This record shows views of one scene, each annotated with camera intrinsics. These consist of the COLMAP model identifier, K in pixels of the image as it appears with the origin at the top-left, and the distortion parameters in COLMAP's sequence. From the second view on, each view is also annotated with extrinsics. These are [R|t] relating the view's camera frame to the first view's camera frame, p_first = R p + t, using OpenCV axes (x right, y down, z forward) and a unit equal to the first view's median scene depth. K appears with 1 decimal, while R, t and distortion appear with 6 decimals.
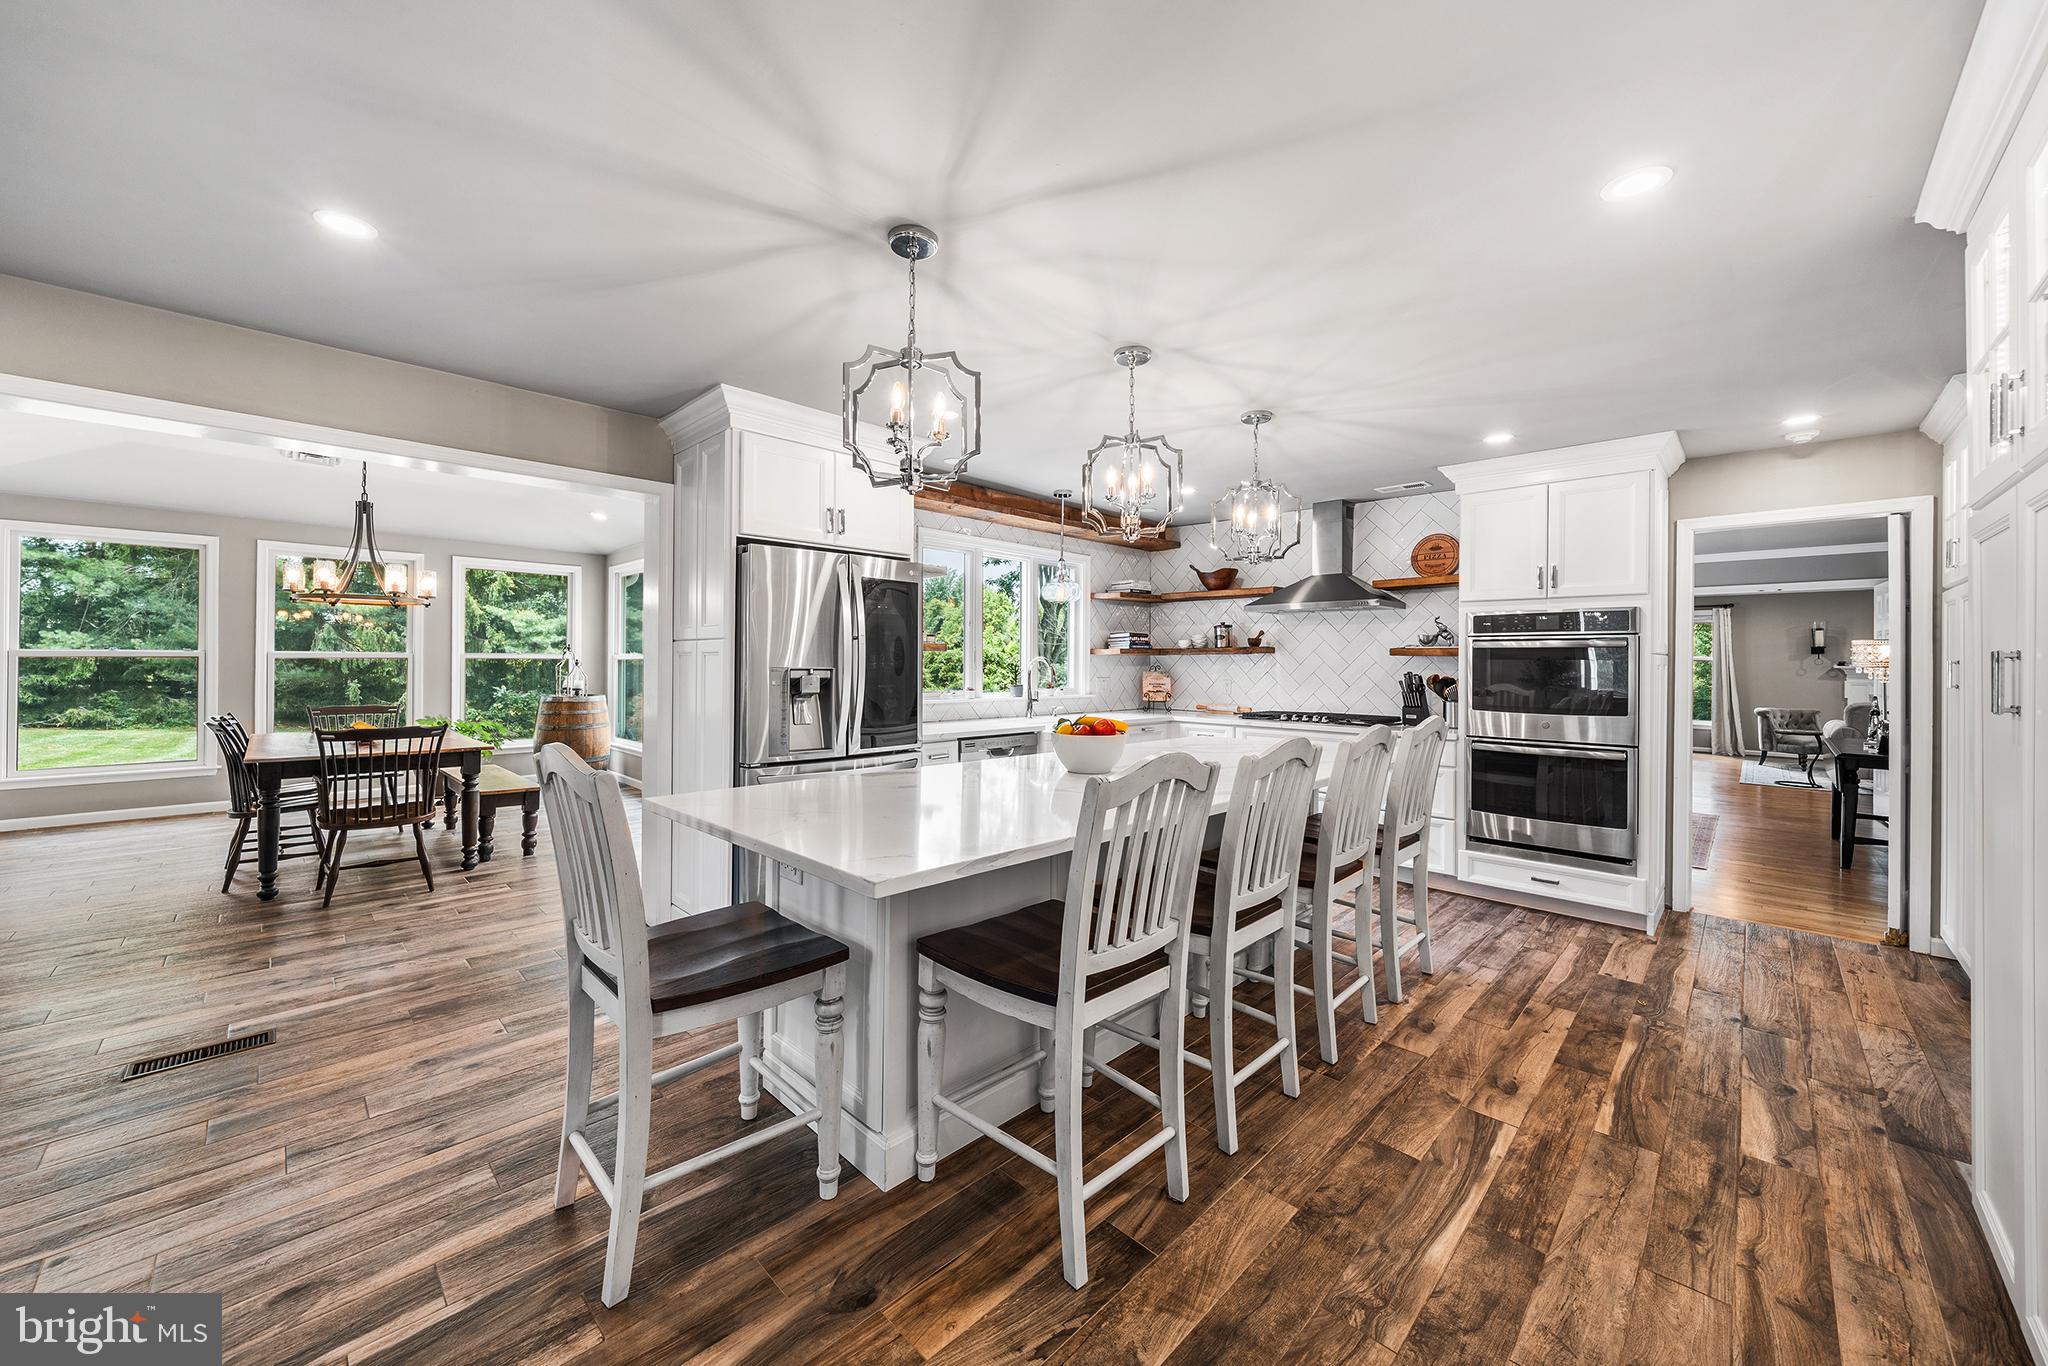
lens RADIAL K [[754.1, 0, 1022.5], [0, 754.1, 659.5], [0, 0, 1]] dist [-0.000887, 0.000033]
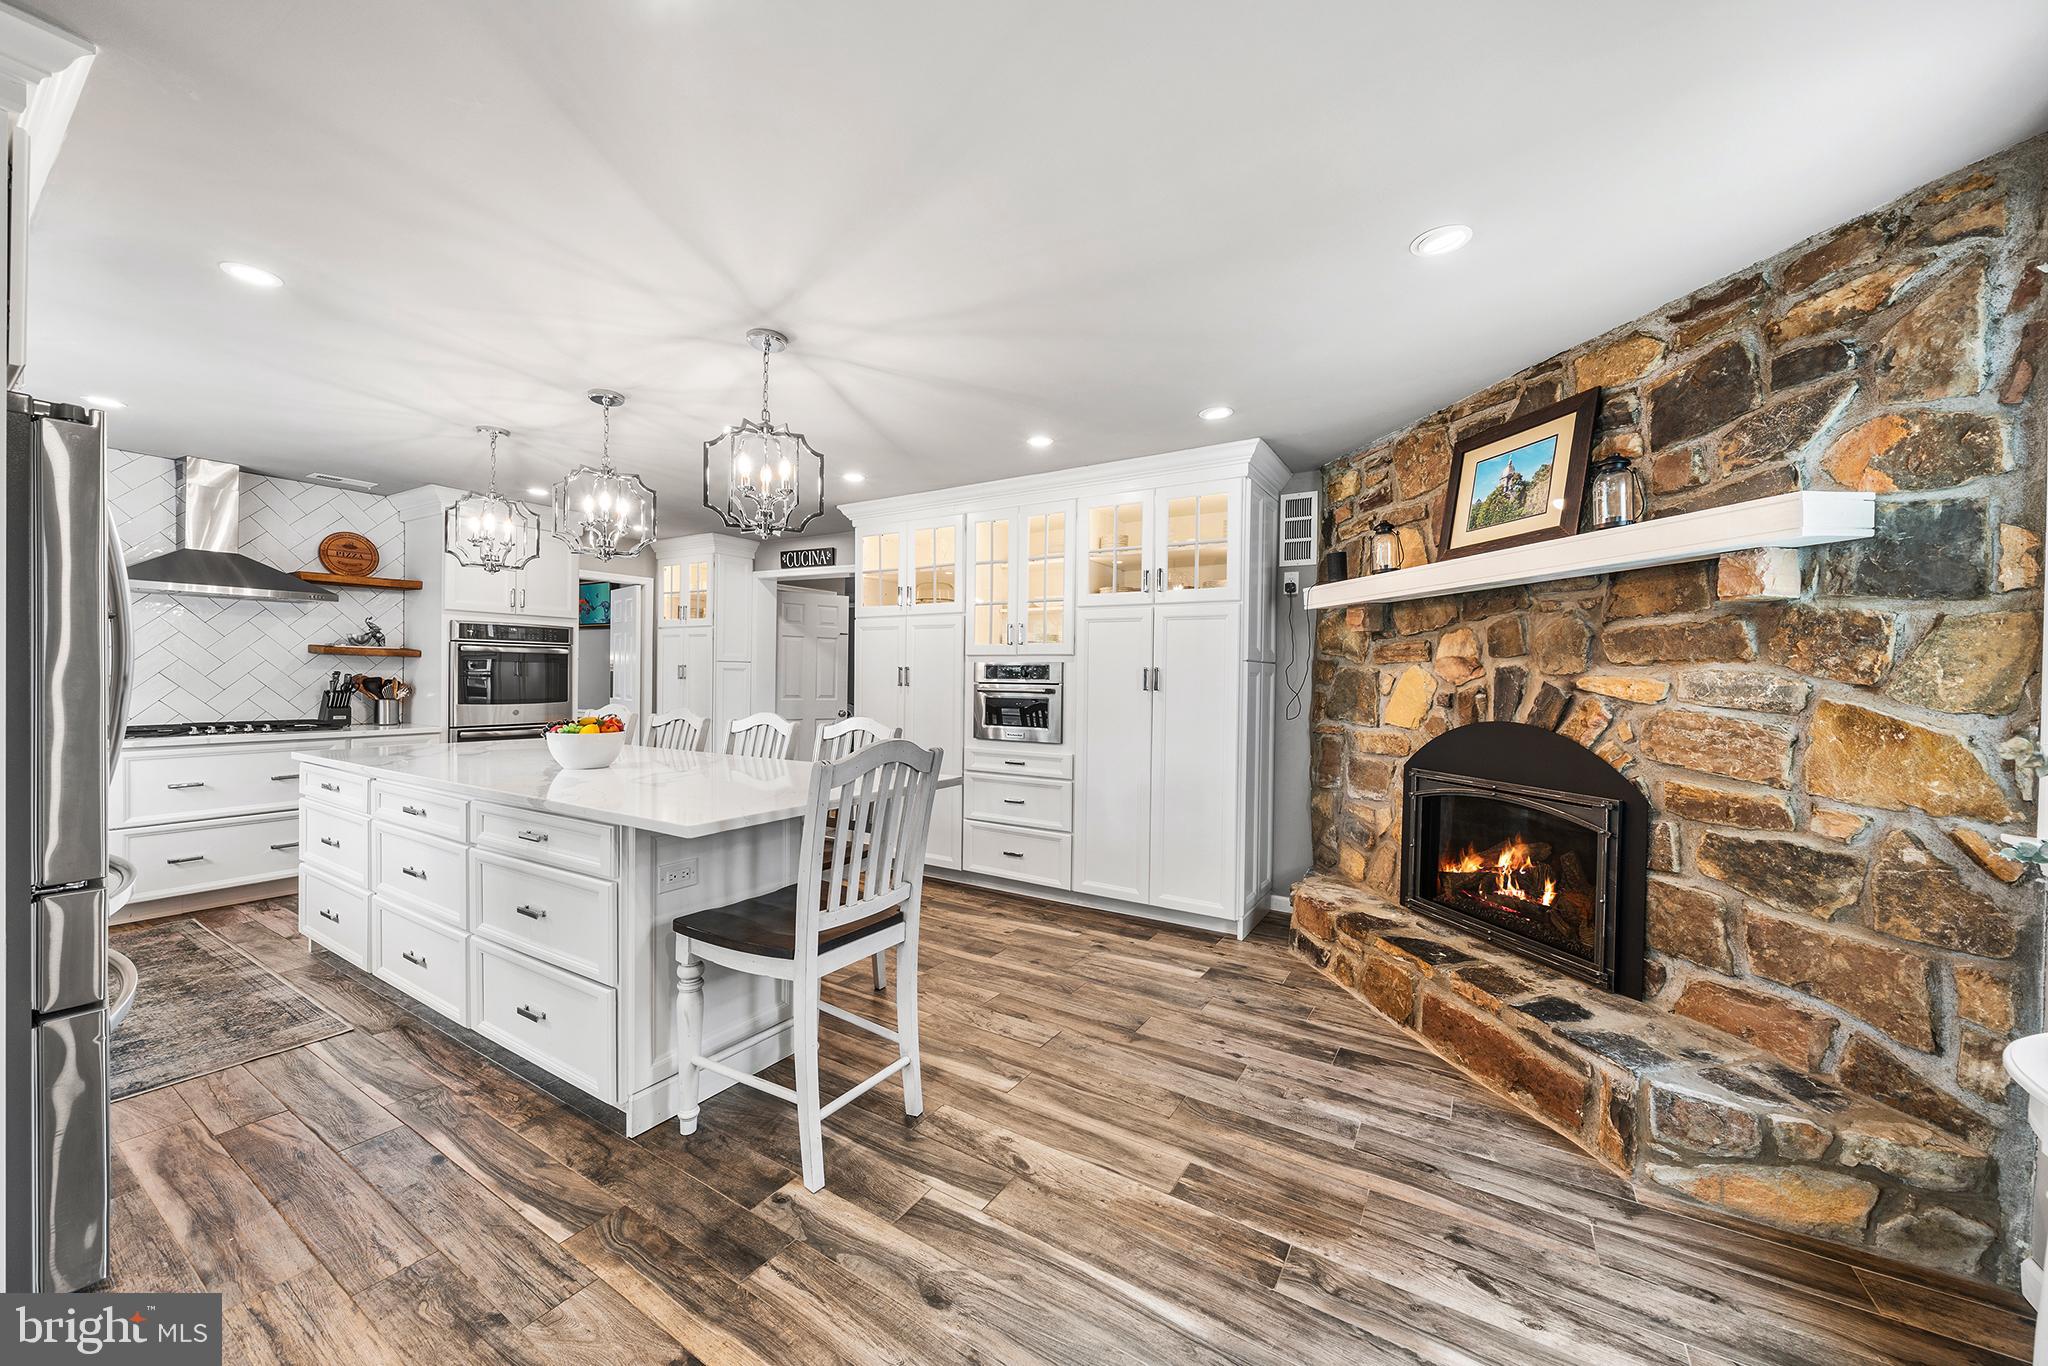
lens RADIAL K [[747.2, 0, 1024.0], [0, 747.2, 683.0], [0, 0, 1]] dist [-0.003919, -0.000189]
pose [[-0.224167, -0.021575, 0.974312, -1.271866], [-0.019424, 0.999655, 0.017667, -0.004759], [-0.974357, -0.014965, -0.224508, 0.729725]]
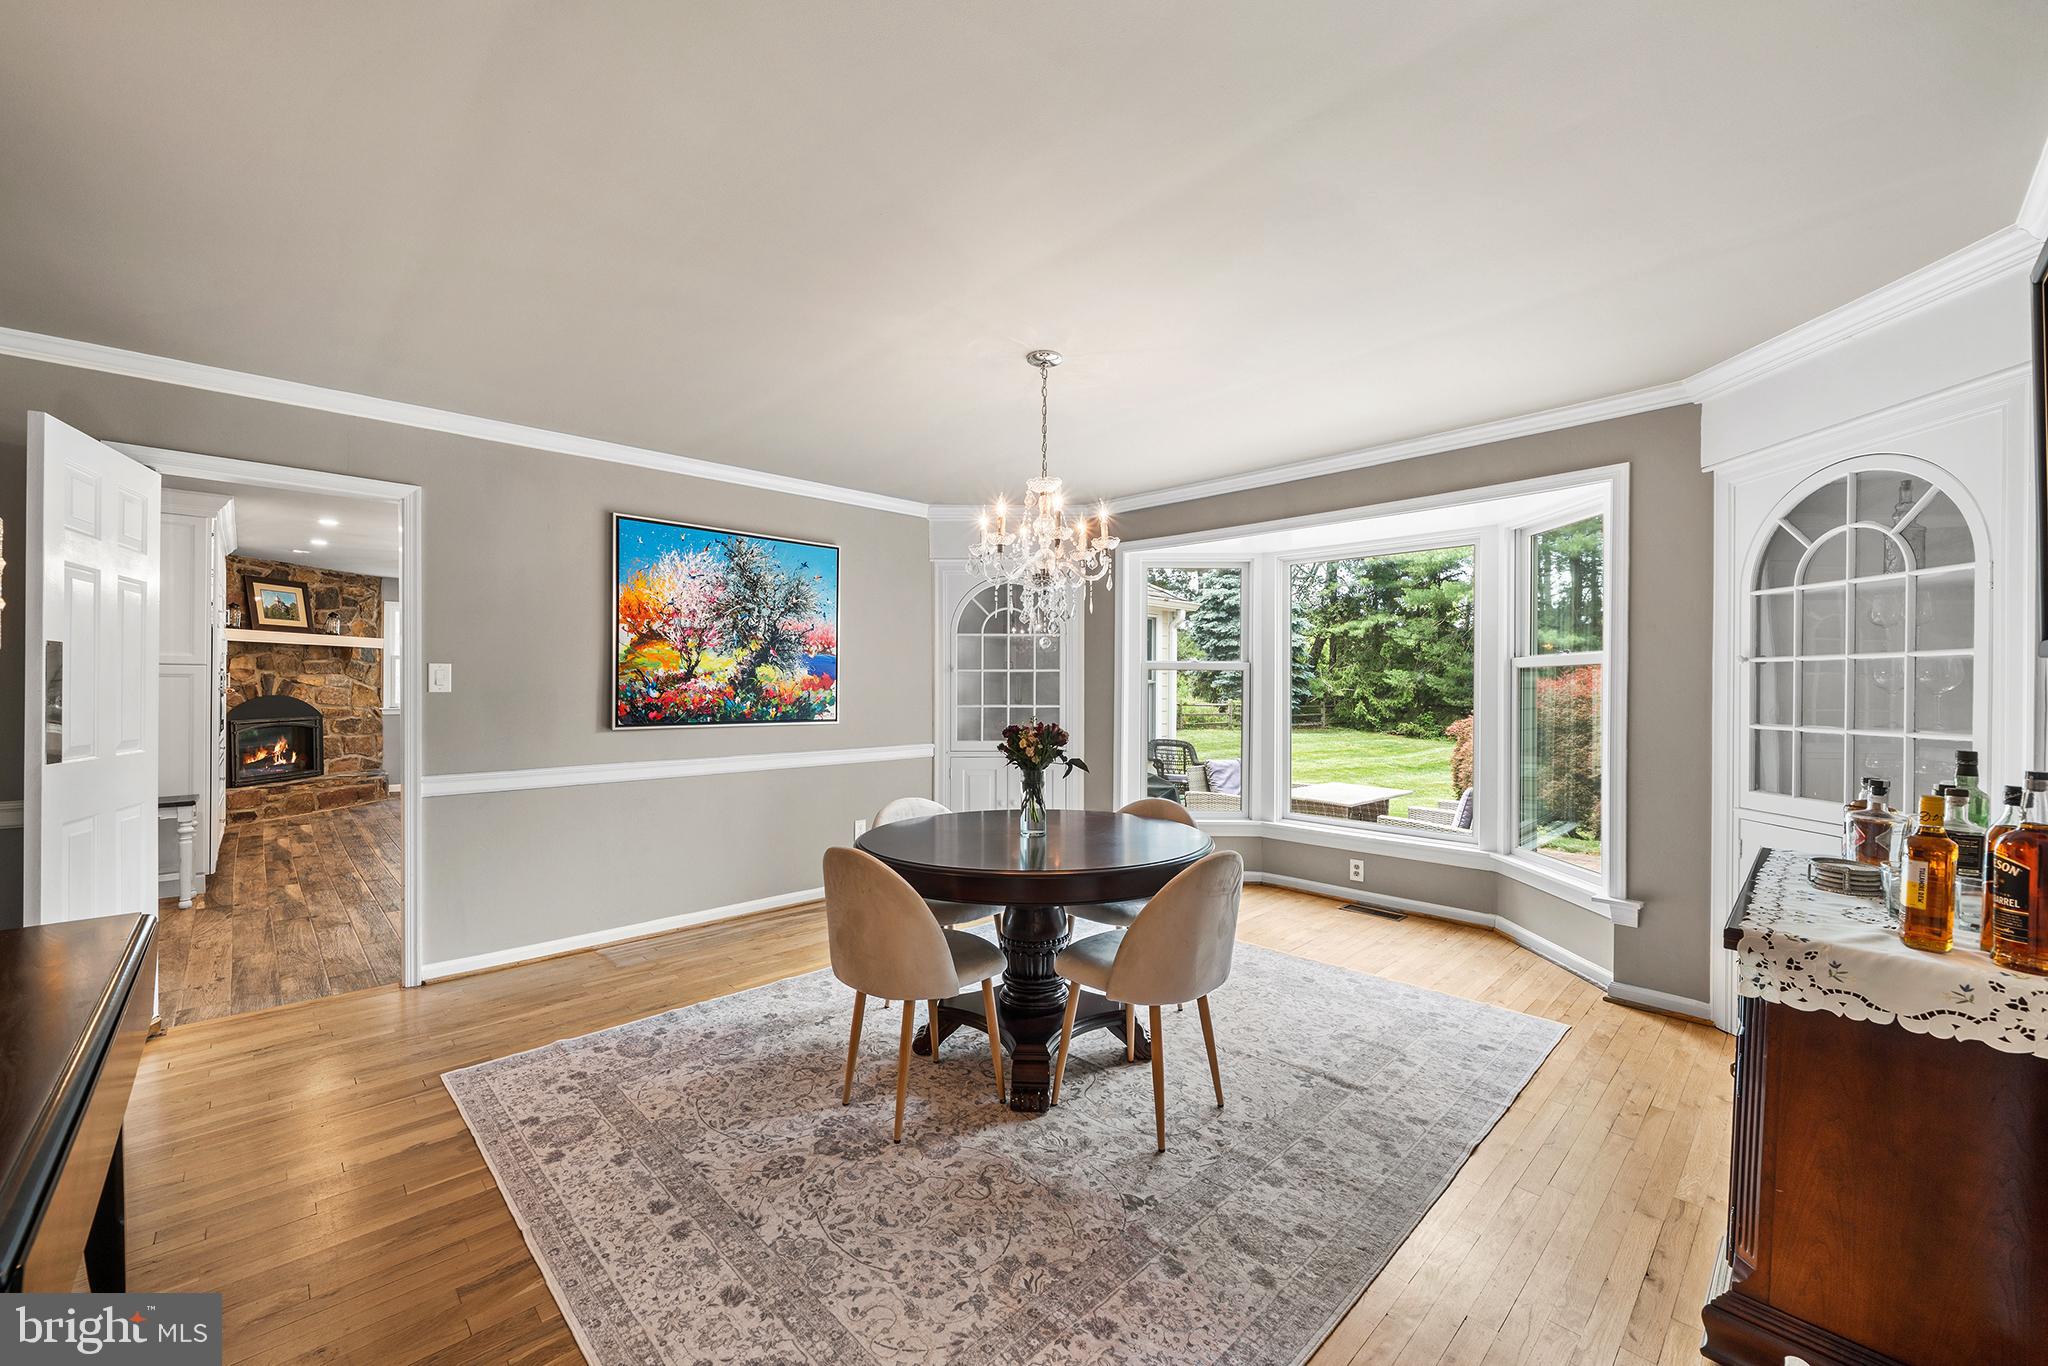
lens RADIAL K [[795.5, 0, 1016.6], [0, 795.5, 689.6], [0, 0, 1]] dist [0.000913, 0.000060]
pose [[-0.025276, -0.002597, -0.999677, 2.942273], [-0.000793, 0.999996, -0.002578, 0.046194], [0.999680, 0.000727, -0.025278, 2.868701]]
